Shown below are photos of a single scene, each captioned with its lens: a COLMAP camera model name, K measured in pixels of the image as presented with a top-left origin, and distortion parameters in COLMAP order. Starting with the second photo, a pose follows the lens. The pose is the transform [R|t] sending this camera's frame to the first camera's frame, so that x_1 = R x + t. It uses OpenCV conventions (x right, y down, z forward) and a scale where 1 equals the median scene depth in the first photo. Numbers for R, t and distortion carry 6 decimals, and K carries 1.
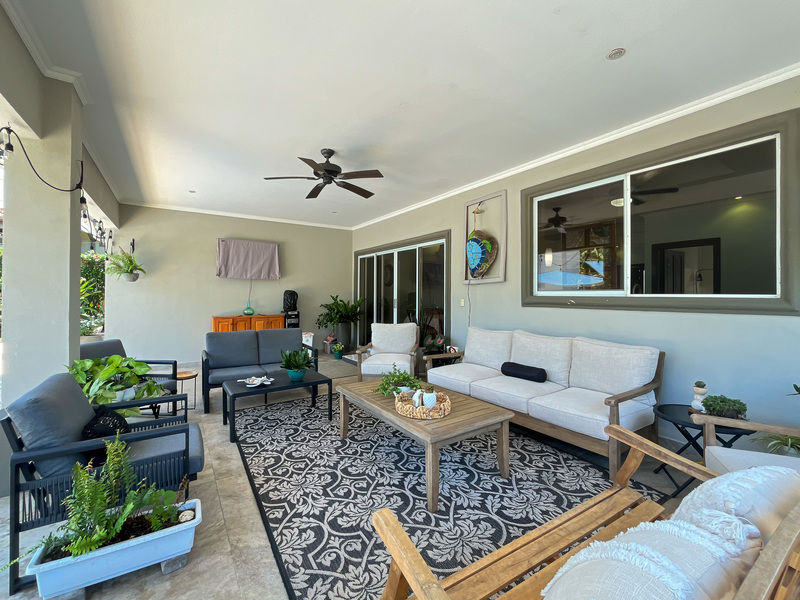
lens RADIAL K [[322.7, 0, 395.4], [0, 322.7, 297.2], [0, 0, 1]] dist [-0.004249, 0.000483]
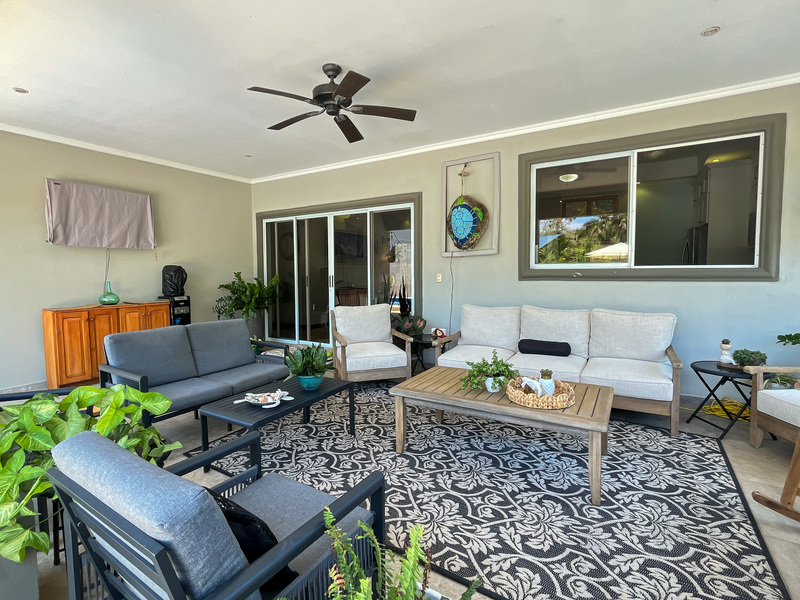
lens RADIAL K [[375.9, 0, 395.4], [0, 375.9, 295.6], [0, 0, 1]] dist [-0.003816, 0.001151]
pose [[0.911402, -0.038625, 0.409701, -0.451663], [0.014926, 0.998033, 0.060888, 0.001196], [-0.411246, -0.049378, 0.910186, 0.164820]]
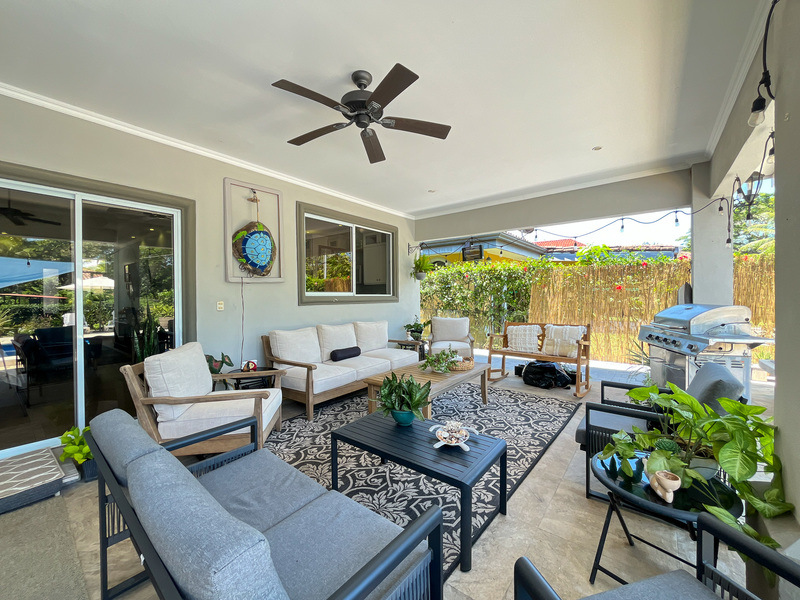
lens RADIAL K [[322.7, 0, 387.3], [0, 322.7, 299.9], [0, 0, 1]] dist [-0.004249, 0.000483]
pose [[-0.272193, -0.011255, 0.962177, -0.890605], [0.014658, 0.999767, 0.015841, -0.004660], [-0.962131, 0.018415, -0.271965, 1.163539]]
